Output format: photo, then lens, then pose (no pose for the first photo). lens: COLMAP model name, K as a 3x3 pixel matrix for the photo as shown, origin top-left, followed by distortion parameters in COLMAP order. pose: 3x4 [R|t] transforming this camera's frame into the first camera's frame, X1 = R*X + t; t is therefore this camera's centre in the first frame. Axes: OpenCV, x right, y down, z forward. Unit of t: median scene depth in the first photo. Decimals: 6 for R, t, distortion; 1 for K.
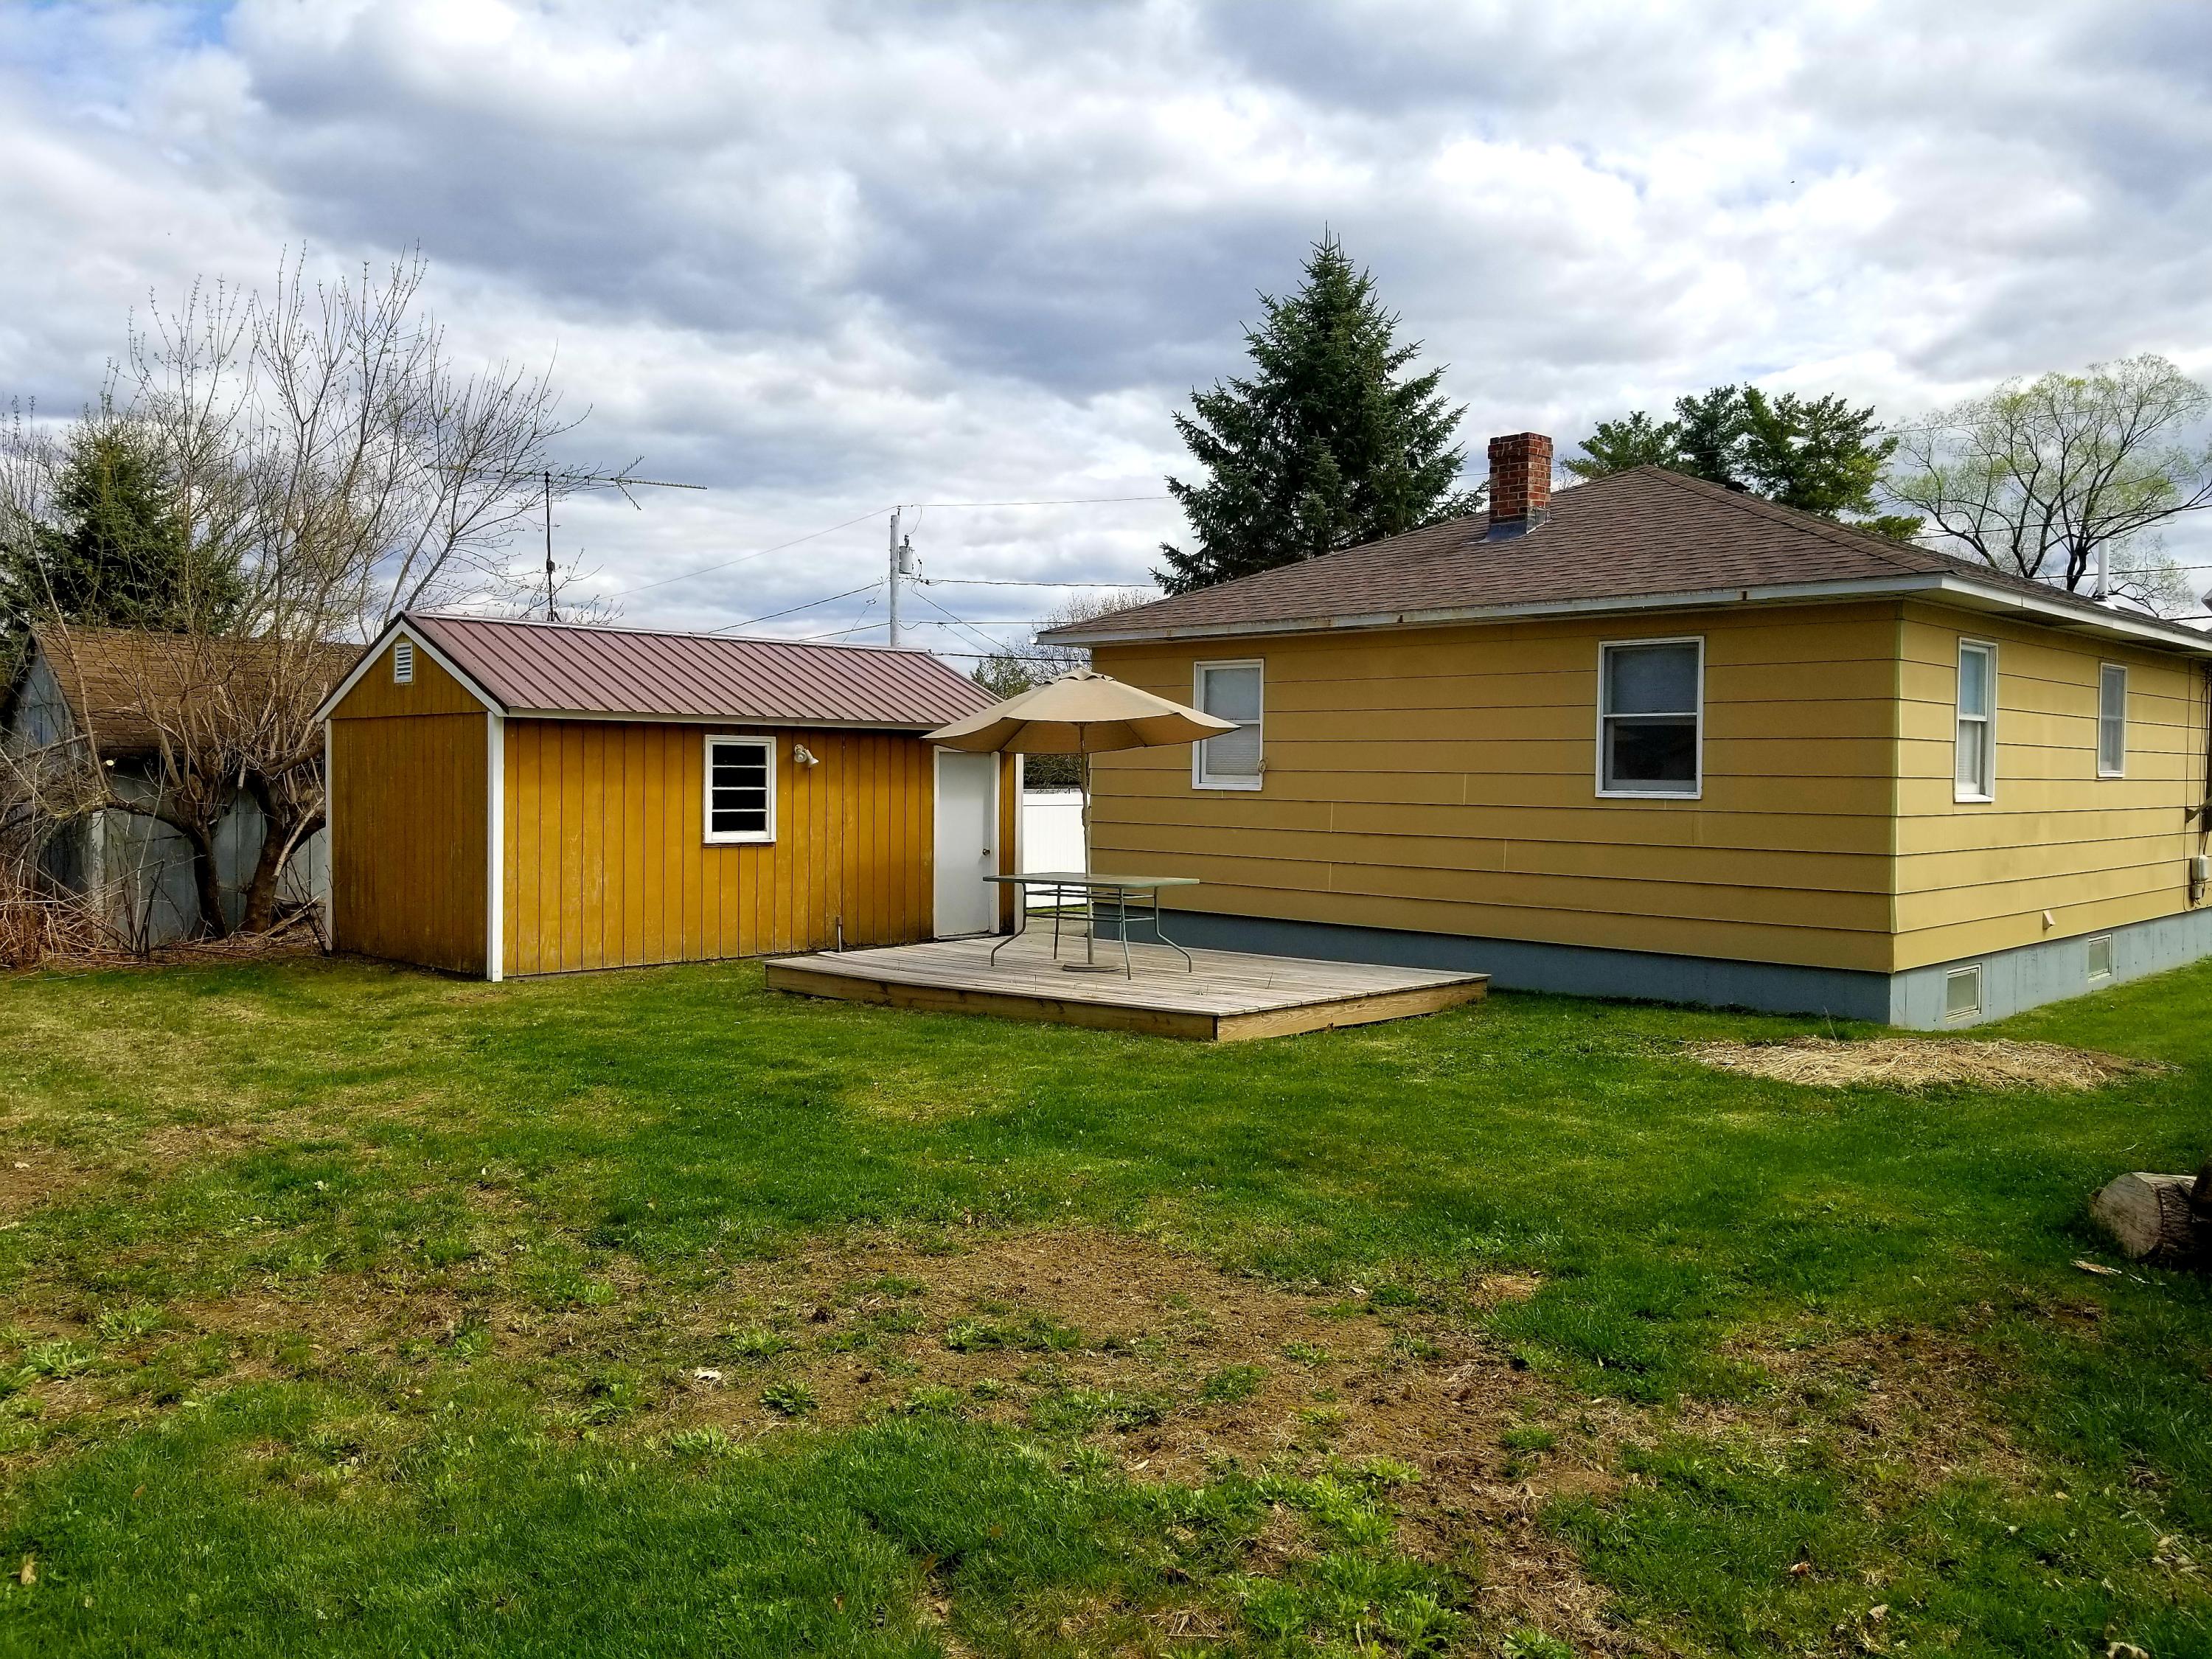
lens RADIAL K [[1708.5, 0, 1104.2], [0, 1708.5, 787.8], [0, 0, 1]] dist [-0.011951, -0.012175]
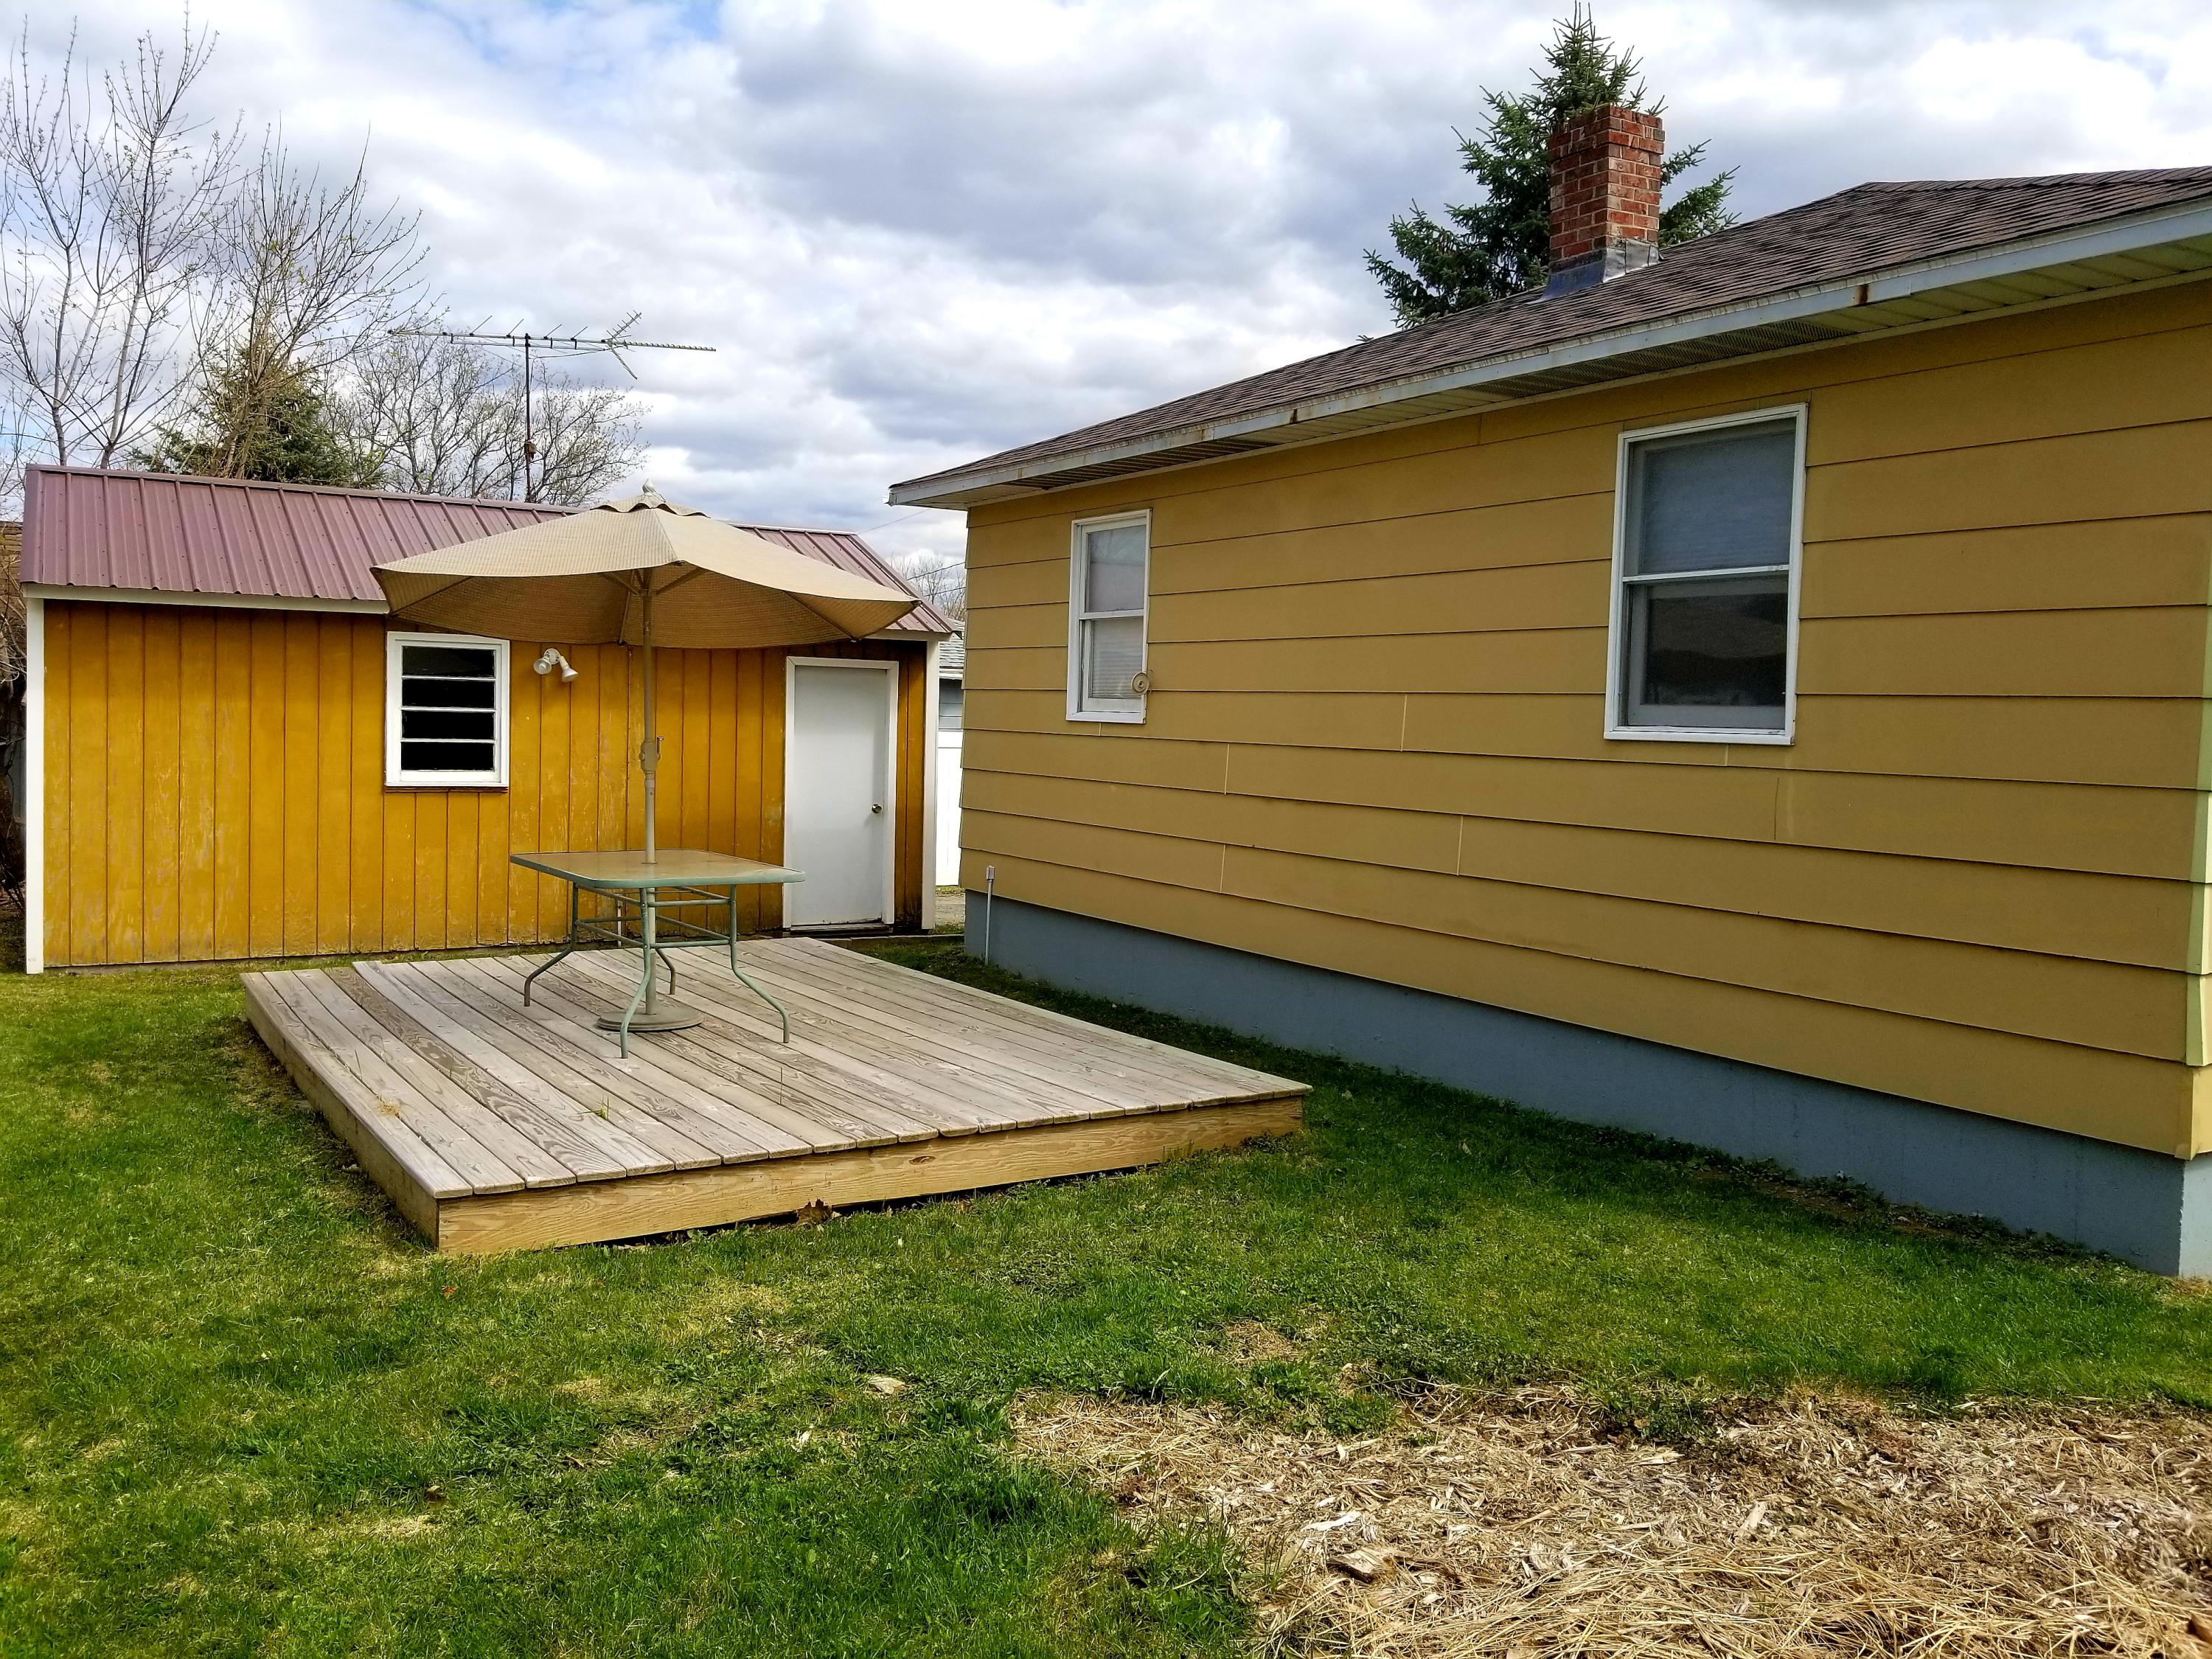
lens RADIAL K [[1708.5, 0, 1104.2], [0, 1708.5, 787.8], [0, 0, 1]] dist [-0.011951, -0.012175]
pose [[0.970314, 0.025362, -0.240516, 0.223066], [-0.018347, 0.999340, 0.031363, 0.005760], [0.241152, -0.026020, 0.970138, 0.391292]]
